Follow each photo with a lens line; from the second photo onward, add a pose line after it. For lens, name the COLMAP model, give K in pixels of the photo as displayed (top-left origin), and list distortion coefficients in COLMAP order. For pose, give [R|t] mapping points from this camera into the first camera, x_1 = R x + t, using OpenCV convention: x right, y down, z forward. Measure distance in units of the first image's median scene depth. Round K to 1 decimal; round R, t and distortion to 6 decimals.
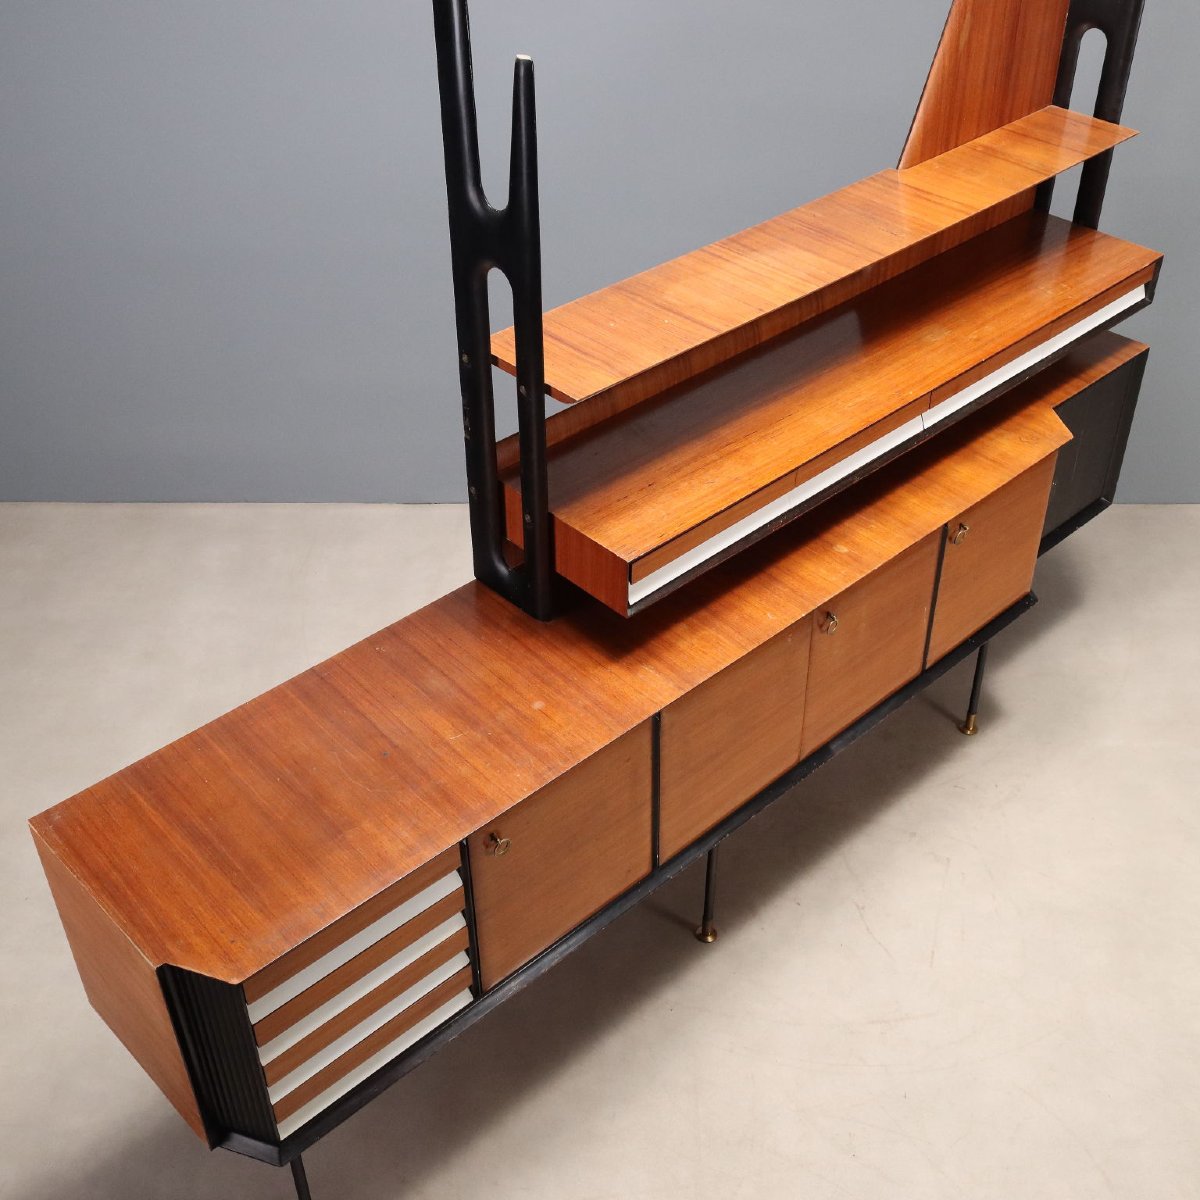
lens RADIAL K [[1496.3, 0, 597.8], [0, 1496.3, 598.3], [0, 0, 1]] dist [-0.038239, 0.000000]
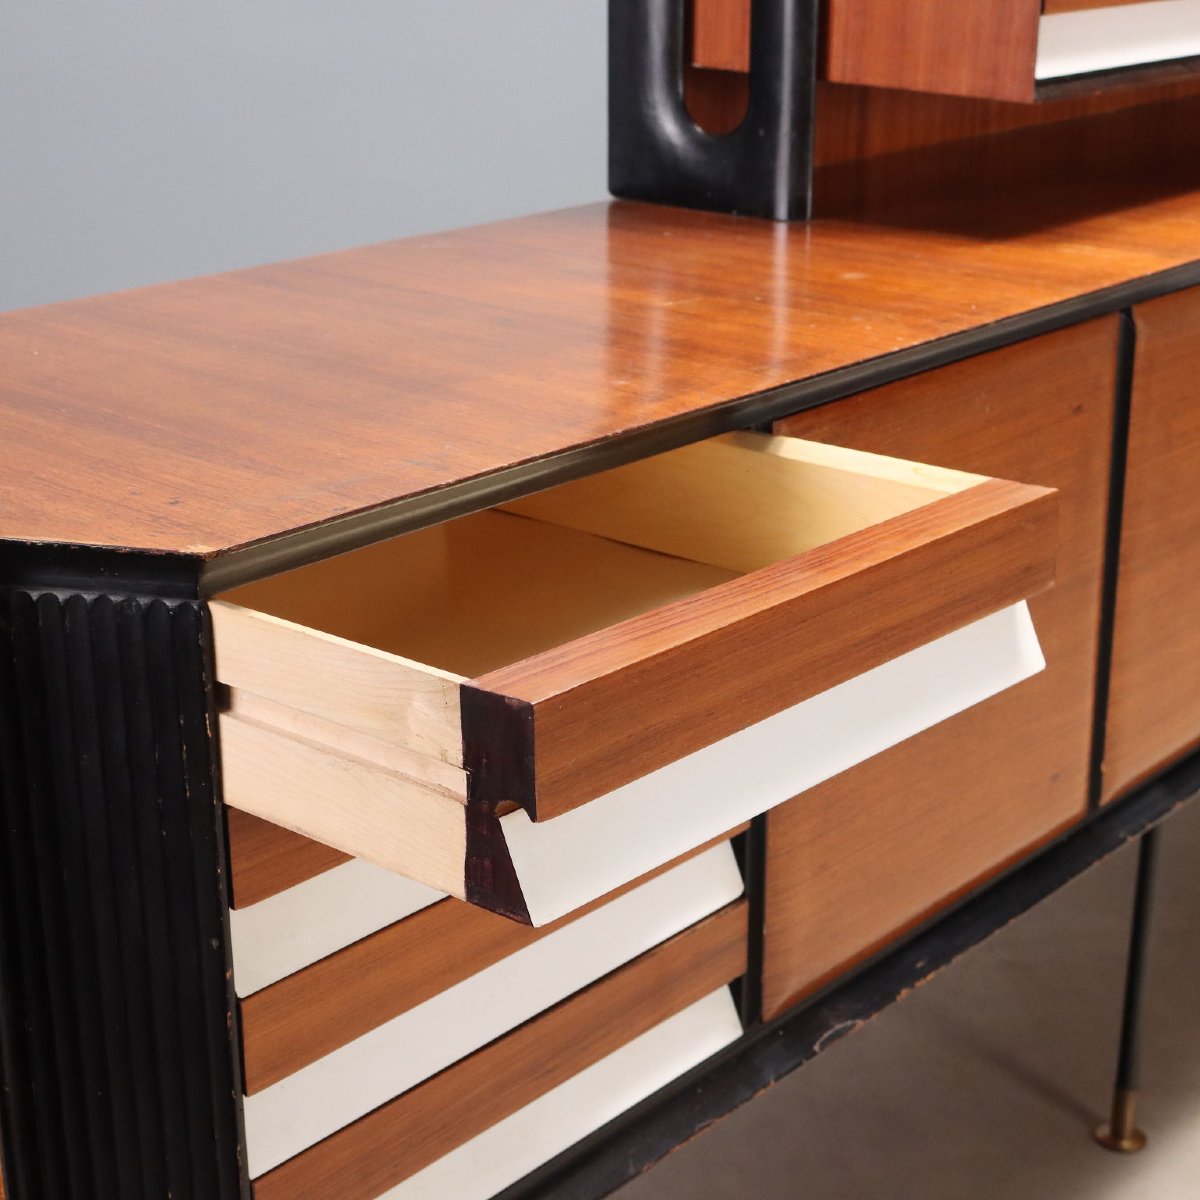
lens RADIAL K [[2234.2, 0, 603.5], [0, 2234.2, 603.7], [0, 0, 1]] dist [-0.045560, 0.000000]
pose [[0.994935, -0.027086, 0.096805, -0.169787], [0.055123, 0.952321, -0.300077, 0.336989], [-0.084061, 0.303893, 0.948990, 0.464902]]
